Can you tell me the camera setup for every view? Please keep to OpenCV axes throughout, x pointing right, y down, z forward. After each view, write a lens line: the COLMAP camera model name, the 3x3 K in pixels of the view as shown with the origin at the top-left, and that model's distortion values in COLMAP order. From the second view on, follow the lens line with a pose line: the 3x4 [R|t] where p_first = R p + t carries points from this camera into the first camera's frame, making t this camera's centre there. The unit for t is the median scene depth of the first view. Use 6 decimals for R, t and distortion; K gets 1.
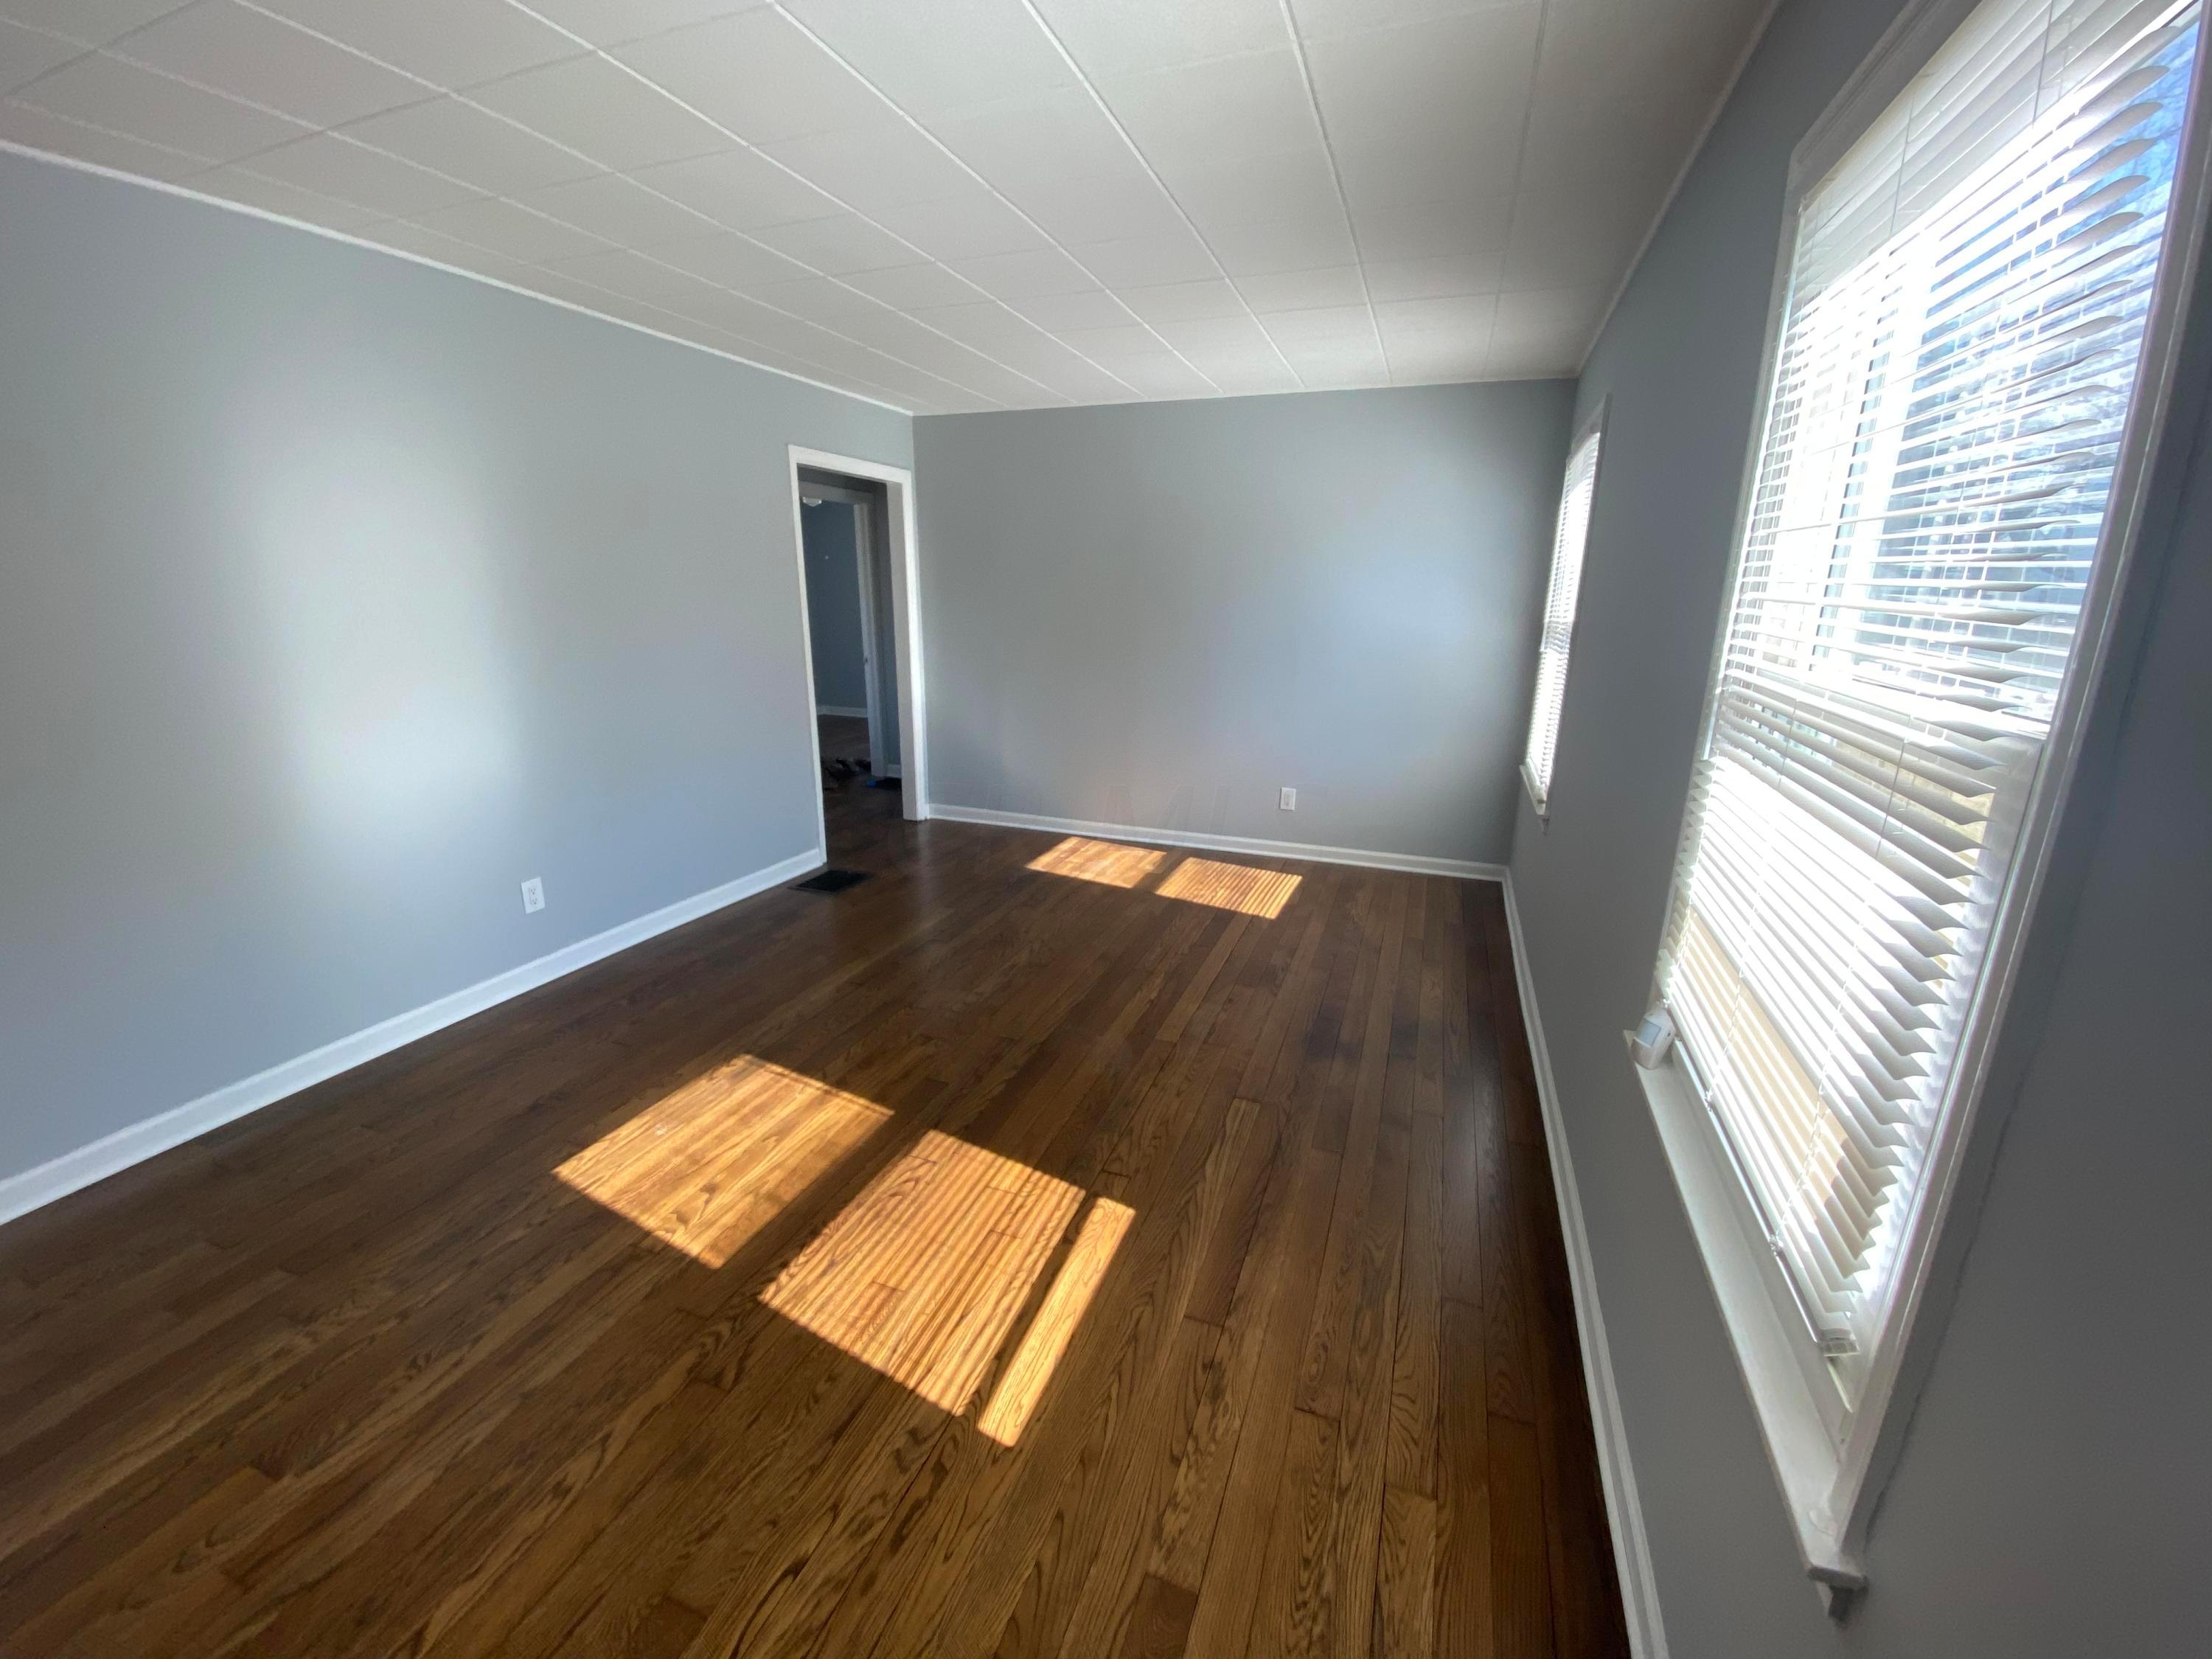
lens RADIAL K [[909.2, 0, 1108.9], [0, 909.2, 843.7], [0, 0, 1]] dist [-0.001258, -0.010234]
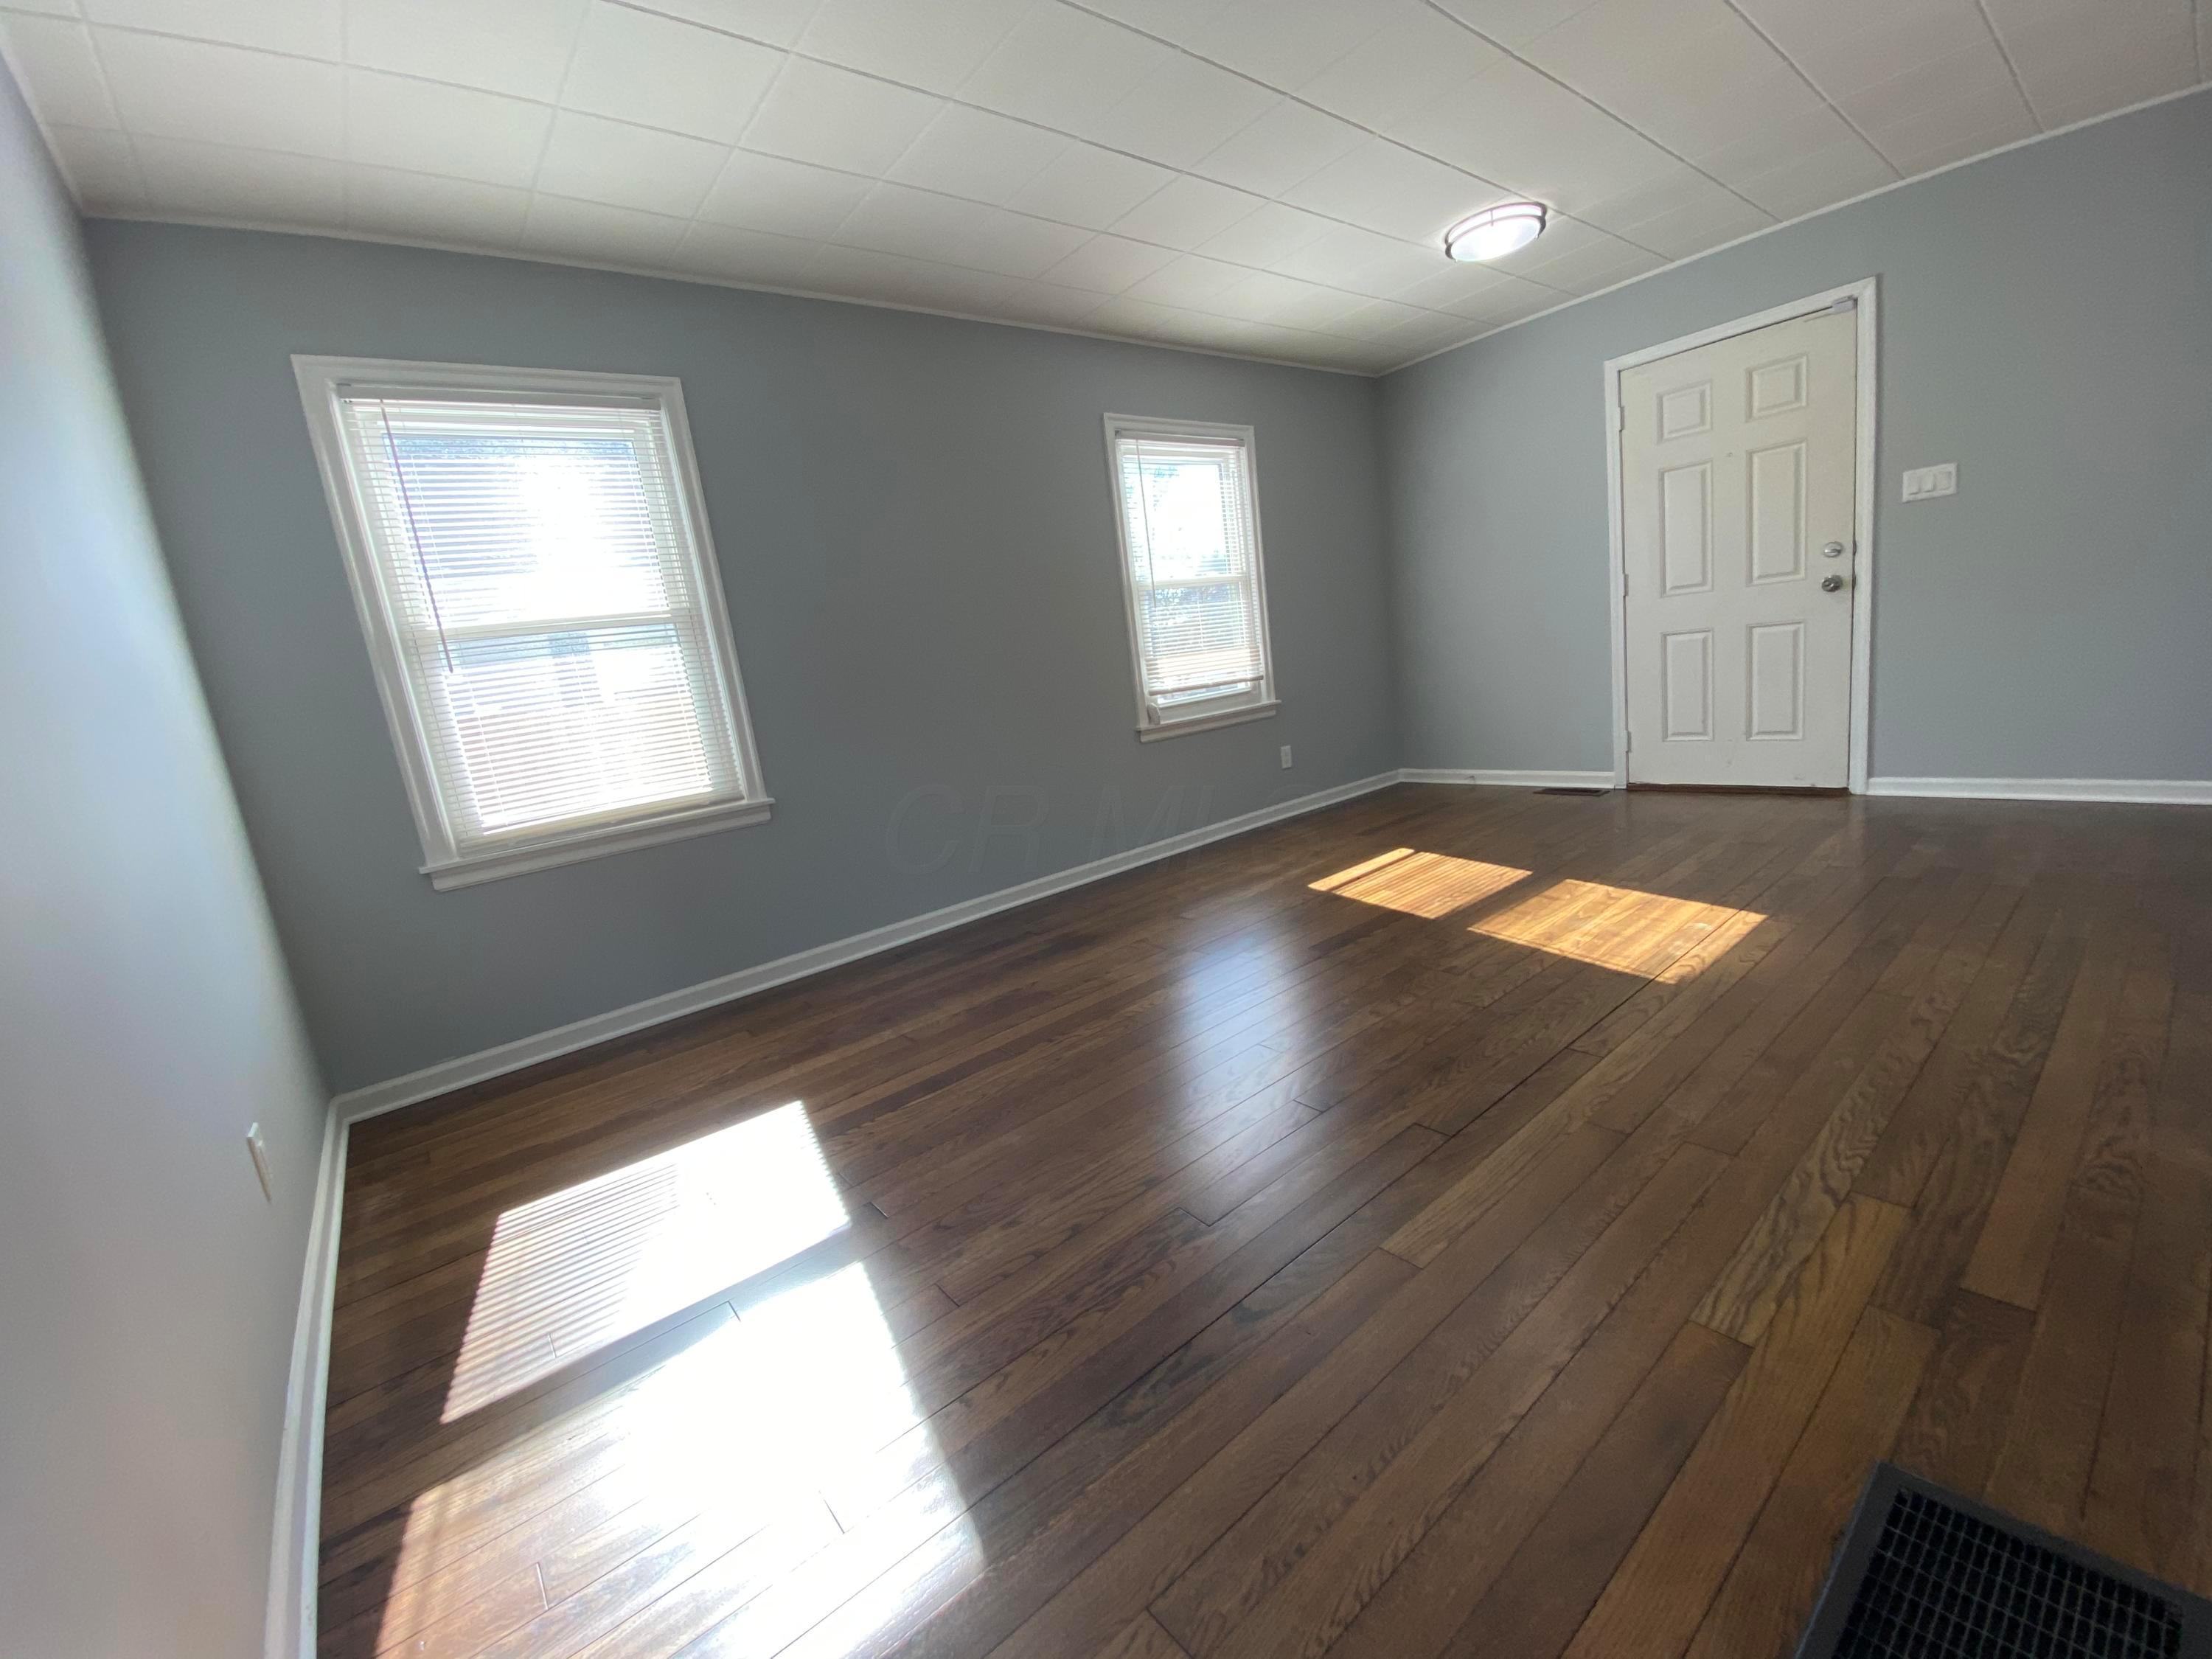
lens RADIAL K [[909.2, 0, 1119.4], [0, 909.2, 821.2], [0, 0, 1]] dist [-0.001258, -0.010234]
pose [[-0.869986, 0.018664, 0.492722, -0.266088], [0.246928, 0.881439, 0.402606, -0.248983], [-0.426791, 0.471928, -0.771449, 1.272798]]
